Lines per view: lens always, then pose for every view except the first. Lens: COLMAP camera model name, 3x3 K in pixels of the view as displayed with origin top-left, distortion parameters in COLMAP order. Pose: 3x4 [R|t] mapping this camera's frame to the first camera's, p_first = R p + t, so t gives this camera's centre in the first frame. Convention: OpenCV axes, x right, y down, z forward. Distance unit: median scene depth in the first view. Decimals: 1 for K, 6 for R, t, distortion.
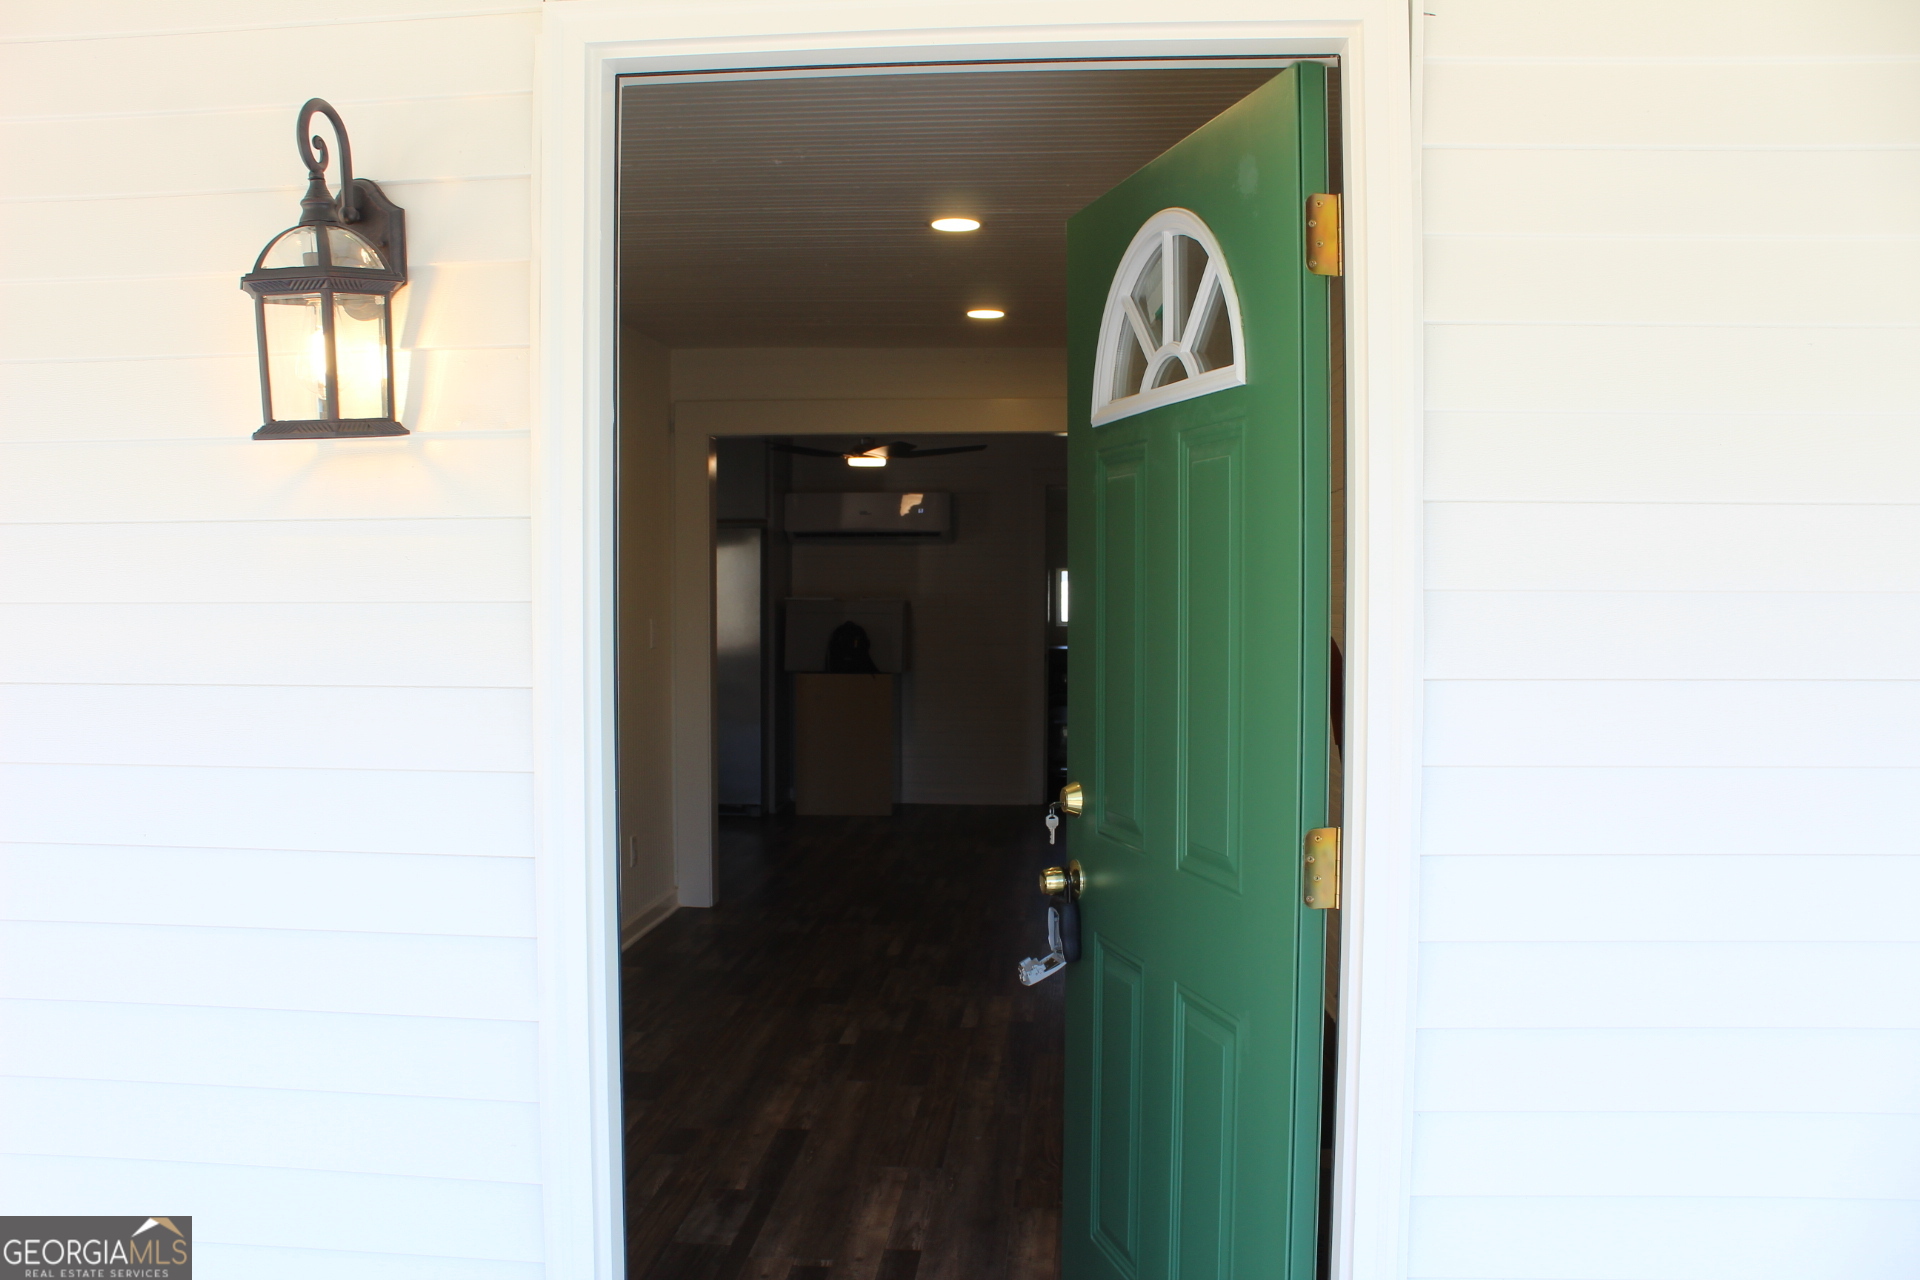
lens RADIAL K [[1603.9, 0, 975.9], [0, 1603.9, 650.3], [0, 0, 1]] dist [-0.171118, 0.166089]
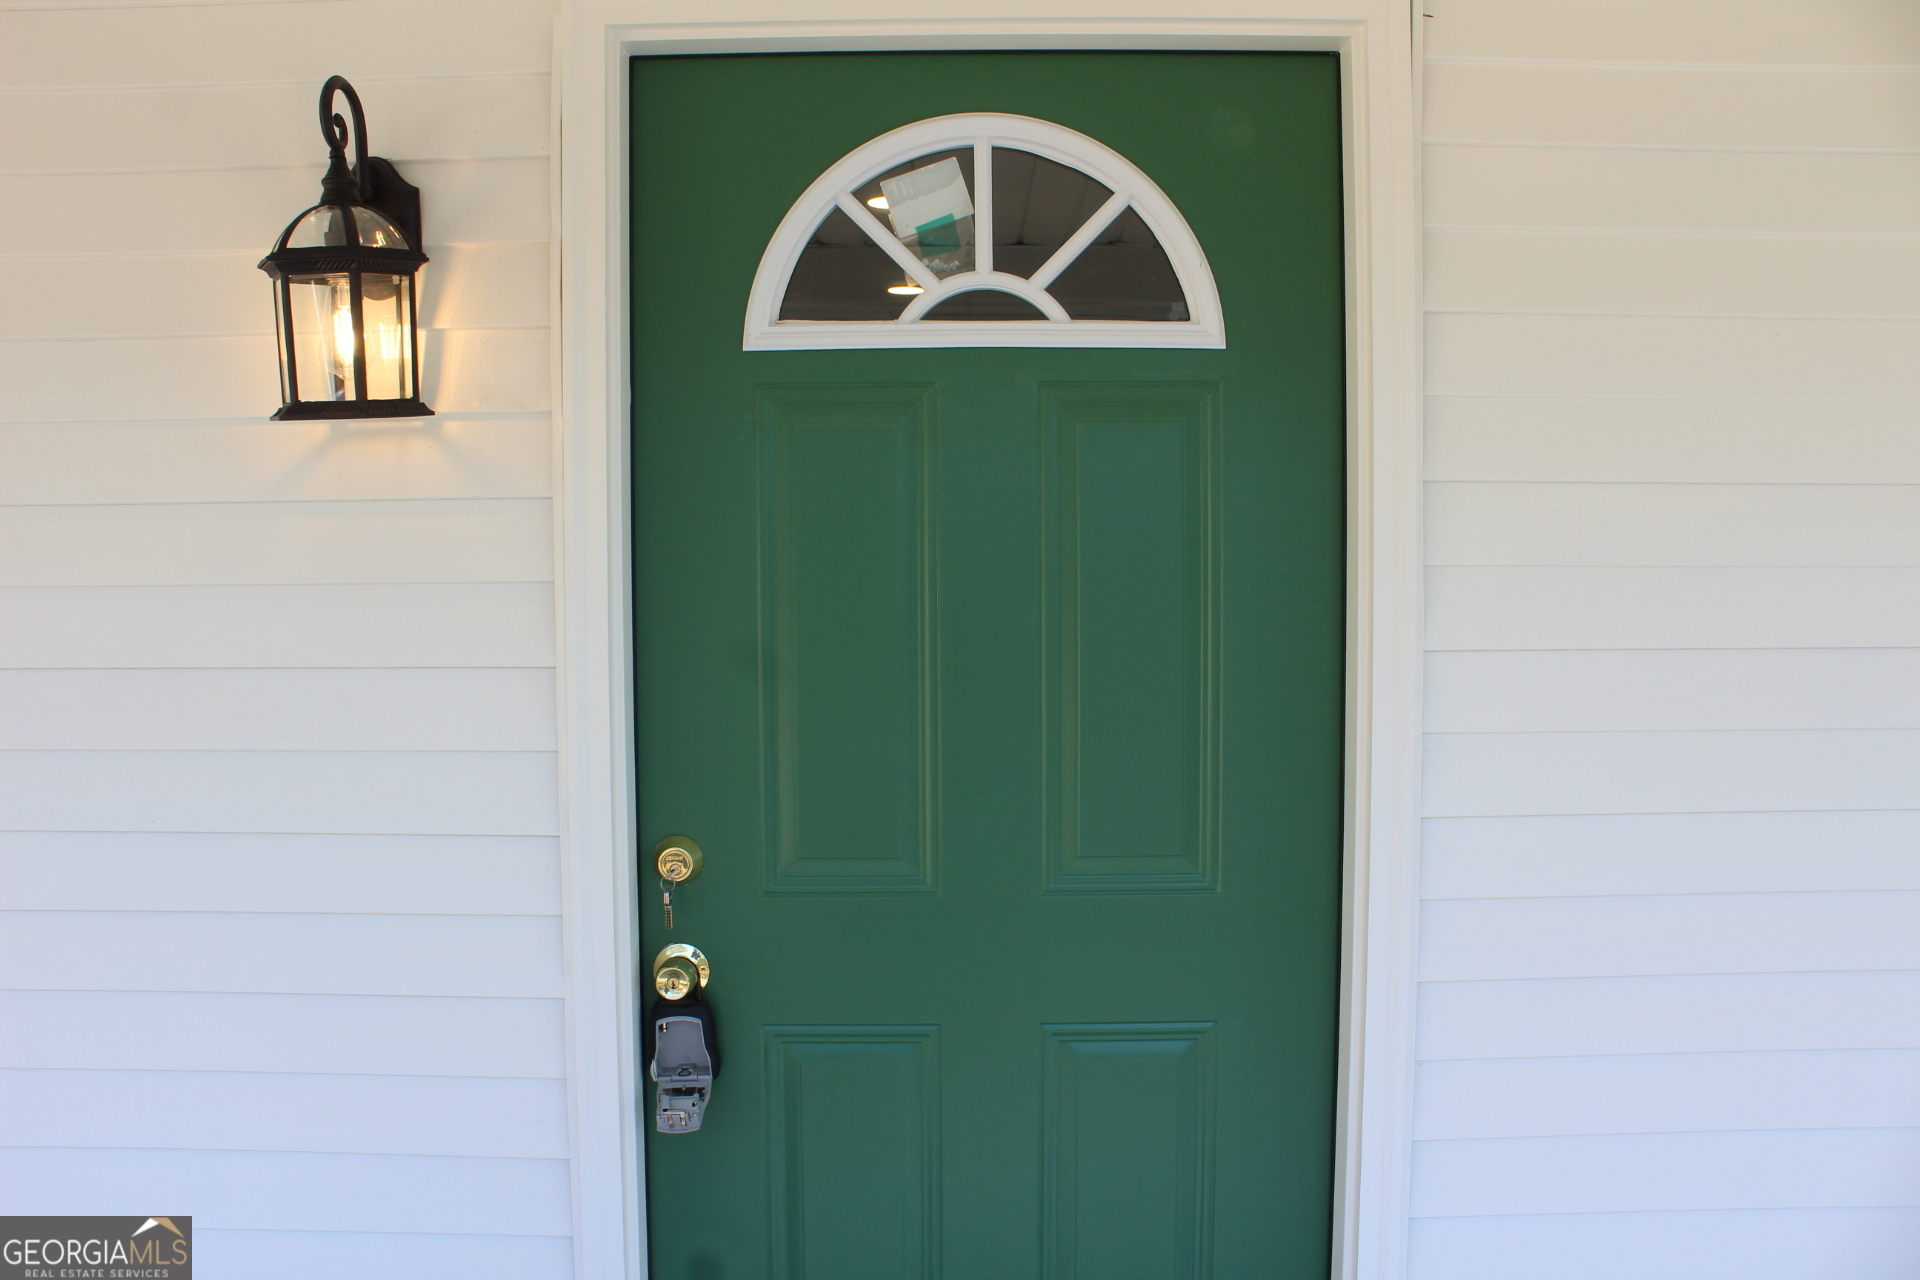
lens RADIAL K [[1603.9, 0, 975.9], [0, 1603.9, 650.3], [0, 0, 1]] dist [-0.171118, 0.166089]
pose [[0.996787, -0.009551, 0.079522, -0.097482], [0.008277, 0.999832, 0.016335, -0.001542], [-0.079665, -0.015625, 0.996699, -0.025385]]
